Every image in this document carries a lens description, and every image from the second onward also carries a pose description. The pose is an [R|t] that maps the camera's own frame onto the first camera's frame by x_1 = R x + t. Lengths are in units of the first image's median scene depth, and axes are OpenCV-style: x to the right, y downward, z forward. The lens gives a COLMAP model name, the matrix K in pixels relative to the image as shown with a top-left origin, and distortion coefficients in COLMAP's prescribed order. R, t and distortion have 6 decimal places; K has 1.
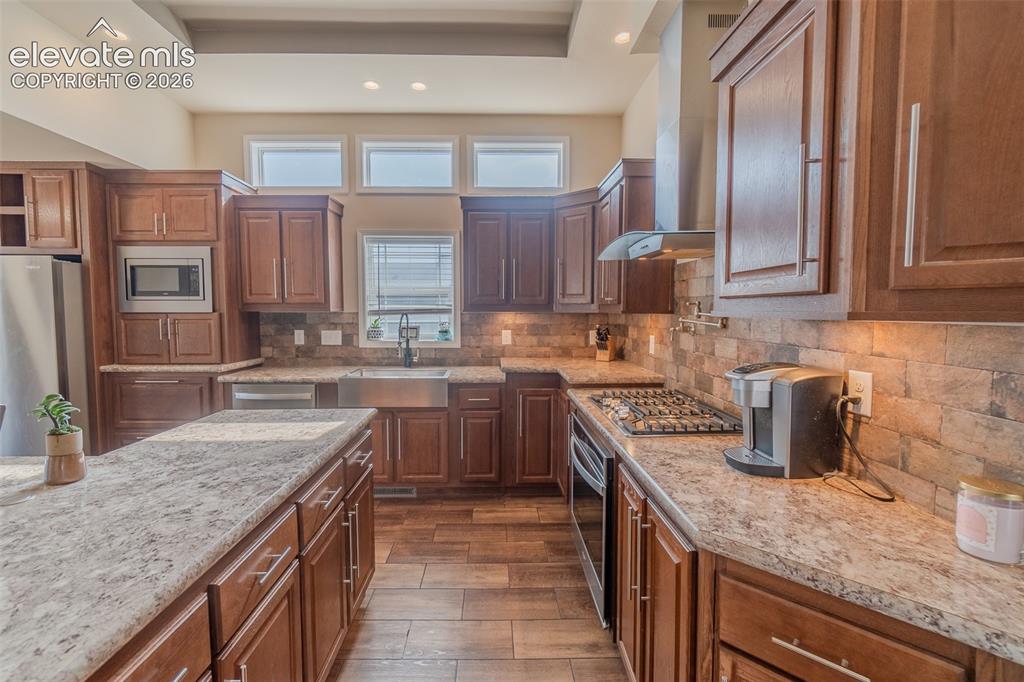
lens RADIAL K [[449.5, 0, 508.5], [0, 449.5, 335.9], [0, 0, 1]] dist [-0.006063, 0.000021]
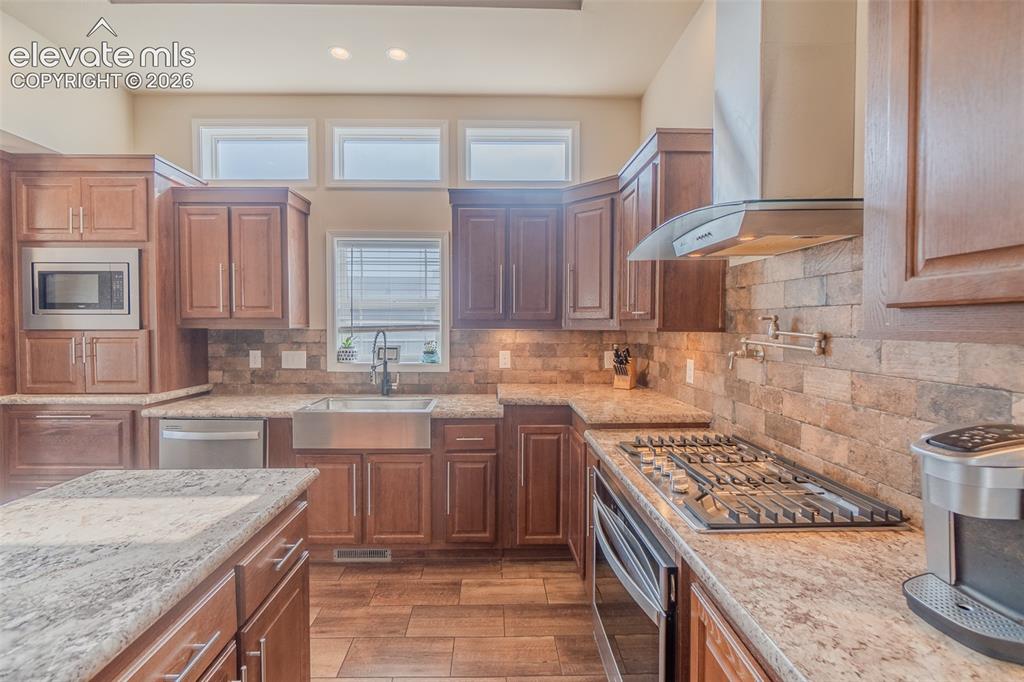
lens RADIAL K [[443.5, 0, 507.8], [0, 443.5, 336.6], [0, 0, 1]] dist [-0.008107, -0.000130]
pose [[0.999998, 0.000691, 0.001691, -0.000131], [-0.000633, 0.999416, -0.034157, -0.012836], [-0.001714, 0.034156, 0.999415, 0.208001]]
